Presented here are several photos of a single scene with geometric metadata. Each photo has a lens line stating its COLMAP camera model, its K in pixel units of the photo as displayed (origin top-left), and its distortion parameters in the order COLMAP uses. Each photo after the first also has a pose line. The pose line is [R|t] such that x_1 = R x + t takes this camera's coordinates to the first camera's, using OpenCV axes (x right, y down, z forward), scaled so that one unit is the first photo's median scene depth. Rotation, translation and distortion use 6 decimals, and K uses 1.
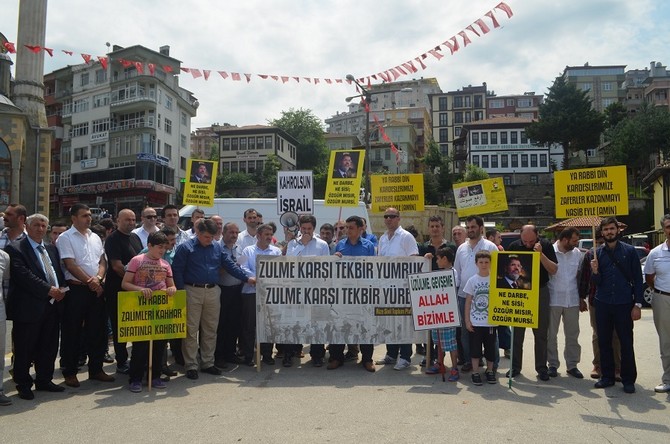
lens RADIAL K [[542.4, 0, 335.0], [0, 542.4, 222.0], [0, 0, 1]] dist [-0.057510, 0.005021]
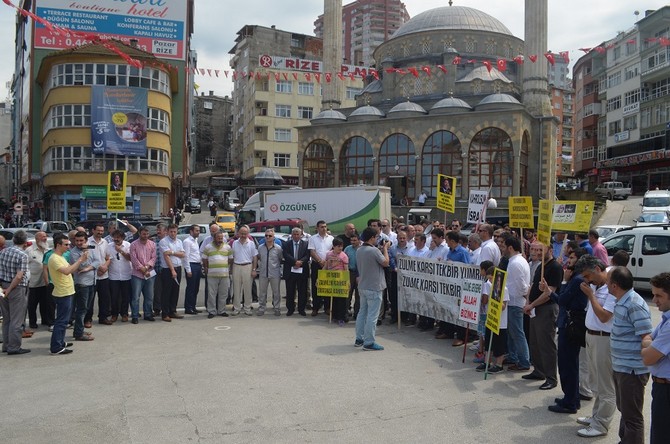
lens RADIAL K [[542.4, 0, 335.0], [0, 542.4, 222.0], [0, 0, 1]] dist [-0.057510, 0.005021]
pose [[0.520541, 0.032168, -0.853230, 0.125840], [0.024023, 0.998343, 0.052295, -0.013480], [0.853498, -0.047719, 0.518906, 0.005666]]
